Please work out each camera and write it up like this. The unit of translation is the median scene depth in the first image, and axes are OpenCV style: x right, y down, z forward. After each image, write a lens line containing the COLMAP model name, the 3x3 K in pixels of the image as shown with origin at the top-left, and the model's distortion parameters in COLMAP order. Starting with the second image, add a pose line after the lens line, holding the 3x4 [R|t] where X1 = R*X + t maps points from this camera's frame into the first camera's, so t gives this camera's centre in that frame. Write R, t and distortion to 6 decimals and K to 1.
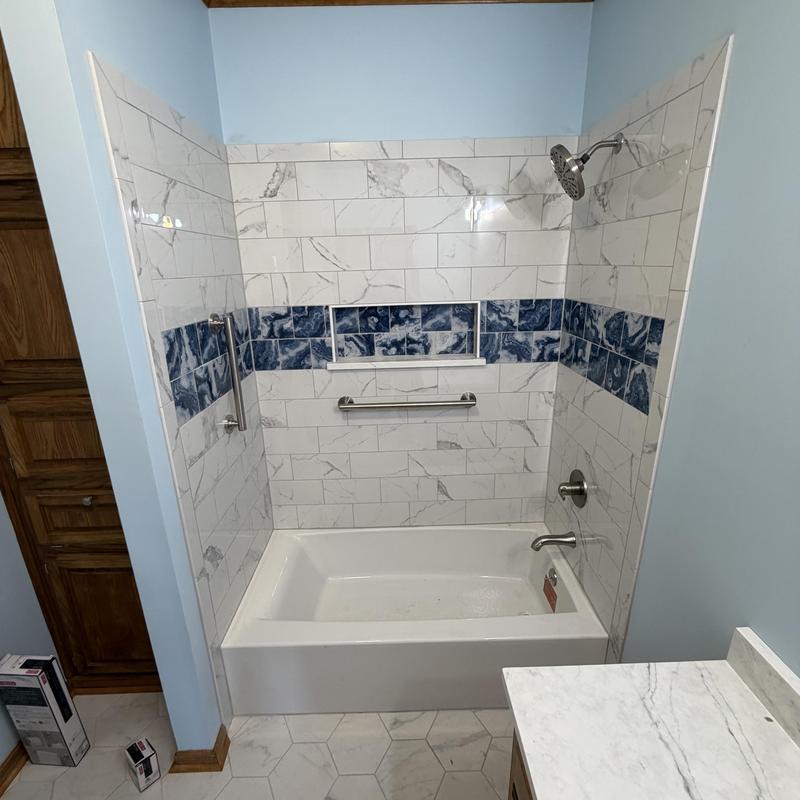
lens RADIAL K [[422.1, 0, 399.1], [0, 422.1, 401.0], [0, 0, 1]] dist [-0.002628, 0.003219]
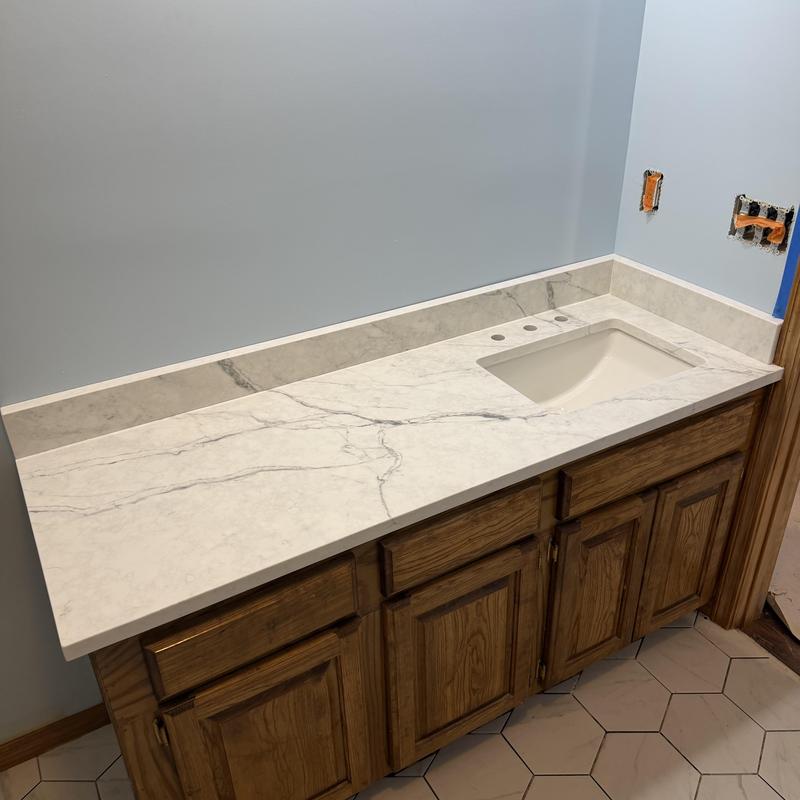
lens RADIAL K [[751.8, 0, 400.6], [0, 751.8, 399.4], [0, 0, 1]] dist [0.025126, 0.000000]
pose [[-0.485096, -0.411784, 0.771438, -0.750658], [0.296205, 0.752659, 0.588020, -0.122248], [-0.822767, 0.513750, -0.243139, 0.785657]]
